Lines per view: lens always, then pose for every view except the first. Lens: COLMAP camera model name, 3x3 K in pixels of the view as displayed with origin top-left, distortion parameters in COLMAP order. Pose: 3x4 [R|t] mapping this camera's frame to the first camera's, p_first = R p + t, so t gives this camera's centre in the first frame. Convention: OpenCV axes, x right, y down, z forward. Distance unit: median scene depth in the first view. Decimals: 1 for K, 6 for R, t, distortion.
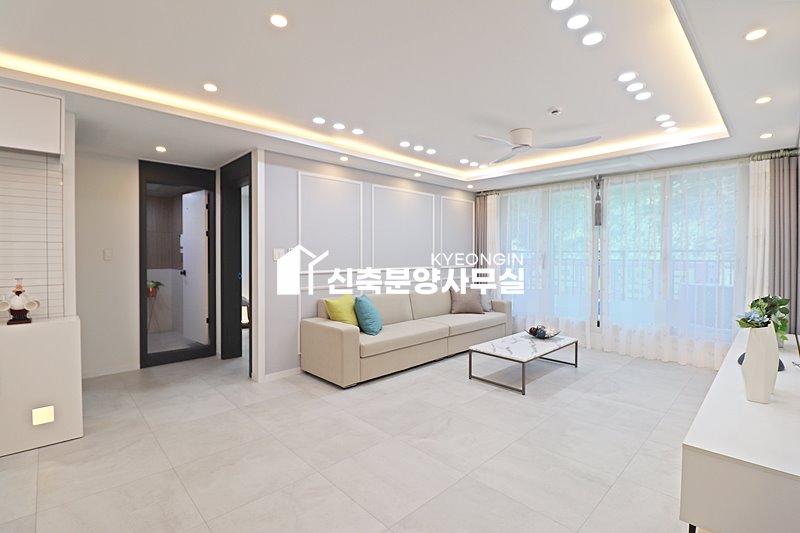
lens RADIAL K [[372.7, 0, 403.8], [0, 372.7, 258.4], [0, 0, 1]] dist [-0.012429, -0.006573]
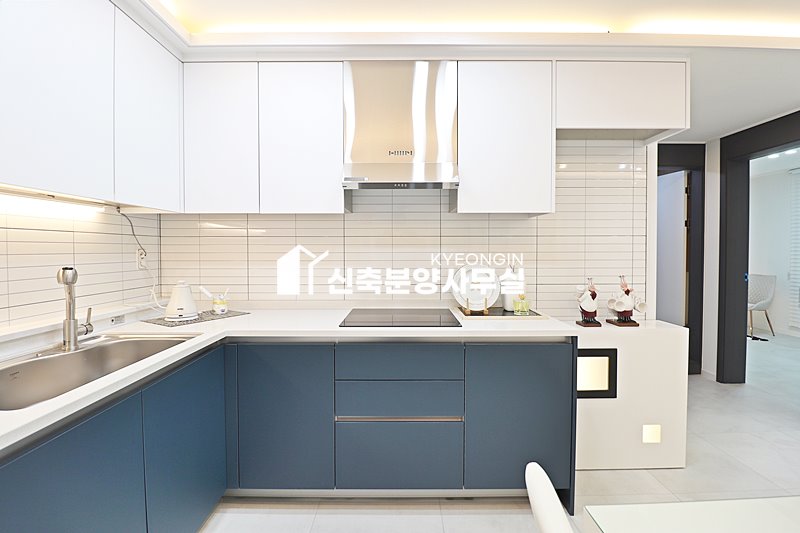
lens RADIAL K [[372.7, 0, 406.7], [0, 372.7, 255.6], [0, 0, 1]] dist [-0.012429, -0.006573]
pose [[0.712789, 0.012467, -0.701268, -0.470141], [-0.004427, 0.999902, 0.013277, -0.003344], [0.701365, -0.006360, 0.712774, -0.023596]]
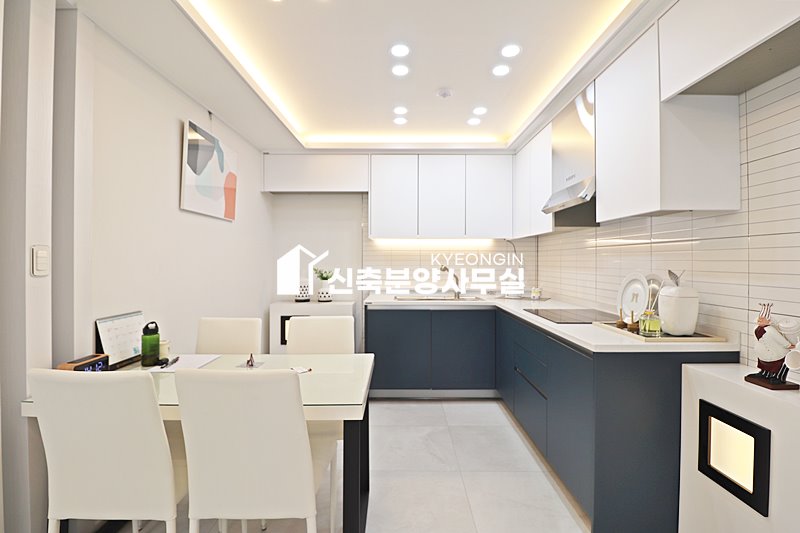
lens RADIAL K [[372.7, 0, 396.6], [0, 372.7, 259.4], [0, 0, 1]] dist [-0.012429, -0.006573]
pose [[-0.711055, -0.007427, -0.703097, -0.209912], [-0.010644, 0.999943, 0.000202, 0.000289], [0.703056, 0.007627, -0.711094, 0.547745]]
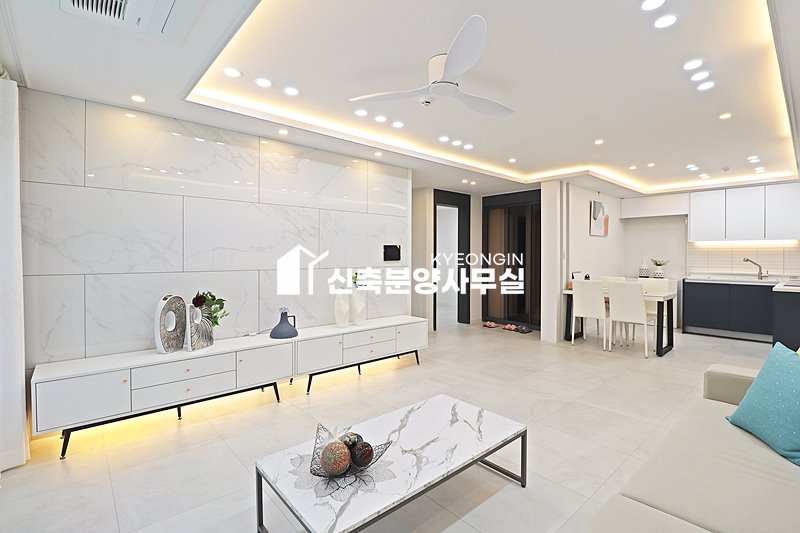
lens RADIAL K [[372.7, 0, 396.6], [0, 372.7, 259.2], [0, 0, 1]] dist [-0.012429, -0.006573]
pose [[-0.998089, -0.004419, 0.061628, 0.308589], [-0.003123, 0.999772, 0.021101, -0.005499], [-0.061707, 0.020868, -0.997876, 1.444749]]
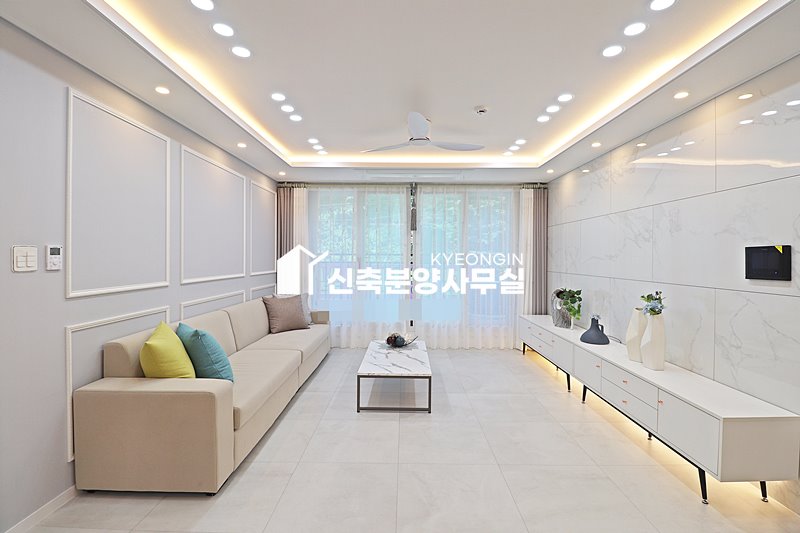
lens RADIAL K [[372.7, 0, 404.2], [0, 372.7, 259.3], [0, 0, 1]] dist [-0.012429, -0.006573]
pose [[0.698786, -0.001532, 0.715329, -0.311924], [0.003040, 0.999995, -0.000828, -0.006286], [-0.715325, 0.002753, 0.698787, 0.344045]]
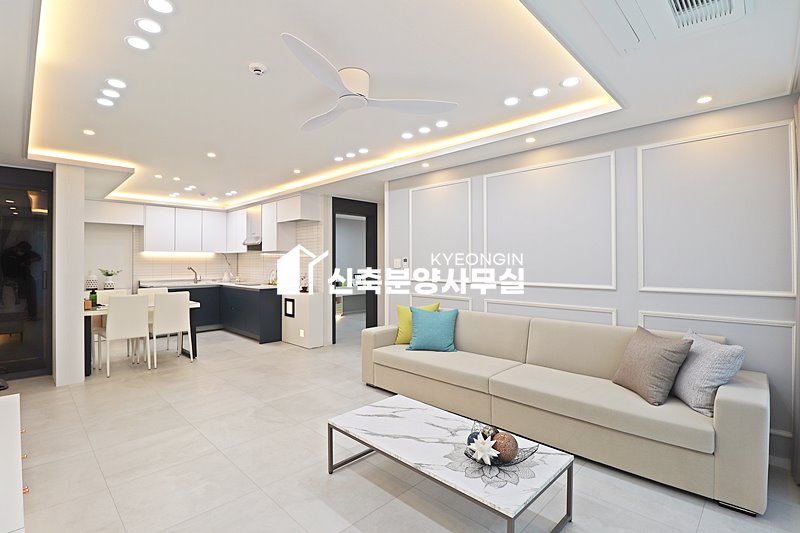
lens RADIAL K [[372.7, 0, 405.5], [0, 372.7, 263.5], [0, 0, 1]] dist [-0.012429, -0.006573]
pose [[0.035880, -0.000801, -0.999356, 0.833302], [-0.008969, 0.999959, -0.001124, -0.007008], [0.999316, 0.009004, 0.035872, 0.930141]]
